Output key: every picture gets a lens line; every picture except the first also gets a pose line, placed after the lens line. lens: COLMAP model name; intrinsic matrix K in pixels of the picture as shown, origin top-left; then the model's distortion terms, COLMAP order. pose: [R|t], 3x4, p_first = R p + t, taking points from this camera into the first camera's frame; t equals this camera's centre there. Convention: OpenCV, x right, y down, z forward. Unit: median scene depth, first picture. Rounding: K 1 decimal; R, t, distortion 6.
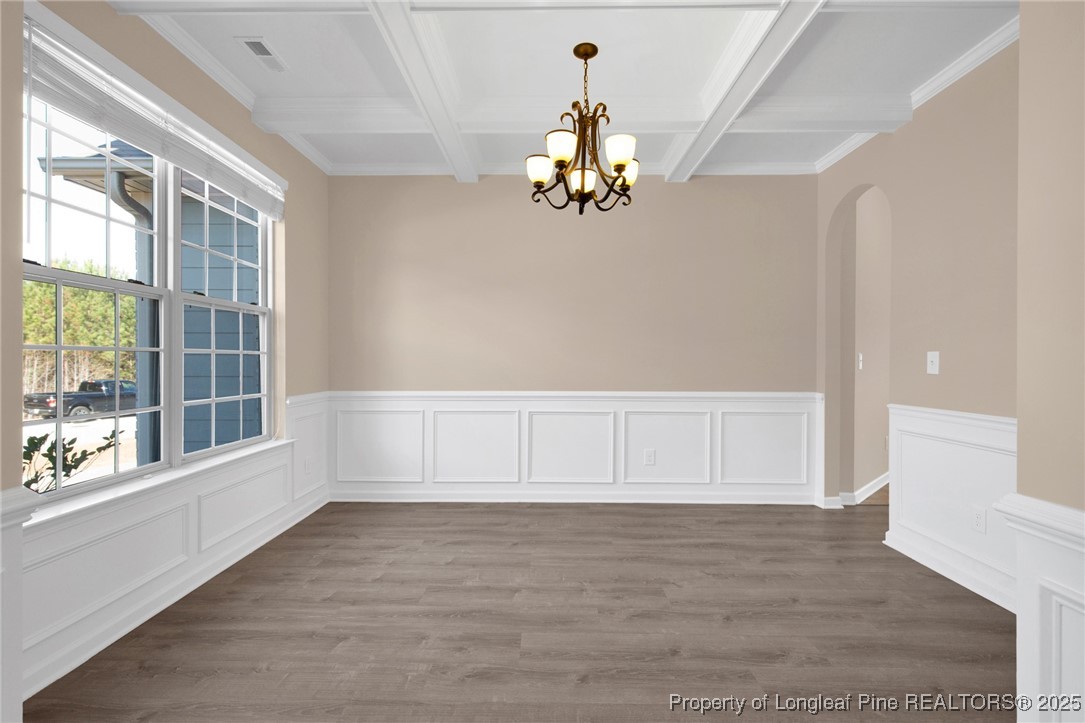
lens RADIAL K [[500.3, 0, 538.4], [0, 500.3, 363.4], [0, 0, 1]] dist [0.000473, -0.000051]
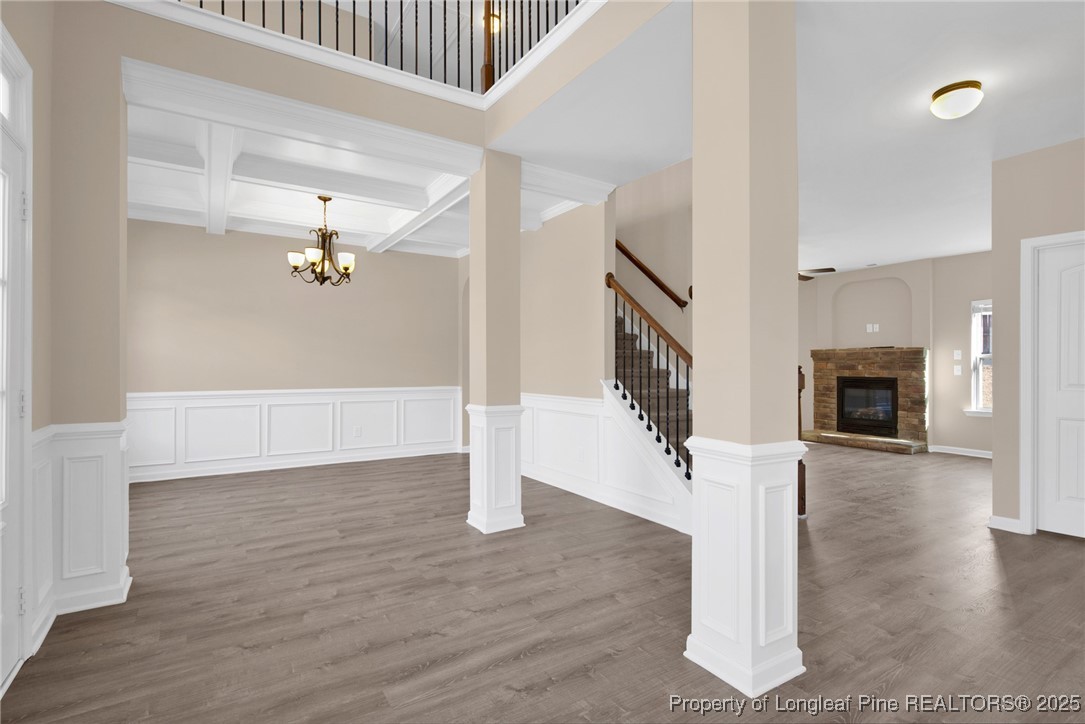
lens RADIAL K [[524.4, 0, 544.8], [0, 524.4, 364.0], [0, 0, 1]] dist [-0.002813, -0.000457]
pose [[0.833056, -0.000028, 0.553189, -0.287921], [0.005035, 0.999959, -0.007532, -0.003082], [-0.553166, 0.009060, 0.833022, -1.001075]]
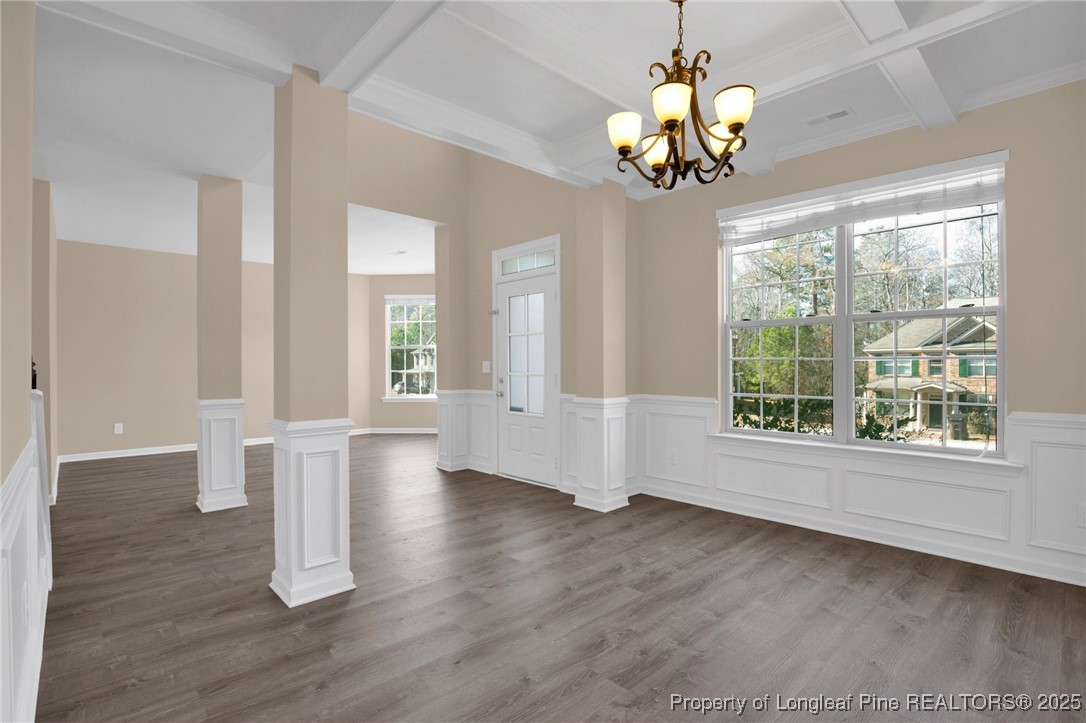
lens RADIAL K [[524.9, 0, 545.3], [0, 524.9, 363.5], [0, 0, 1]] dist [-0.002813, -0.000457]
pose [[-0.716418, 0.000471, -0.697671, 0.822572], [-0.000078, 1.000000, 0.000755, -0.008603], [0.697671, 0.000595, -0.716418, 1.410490]]
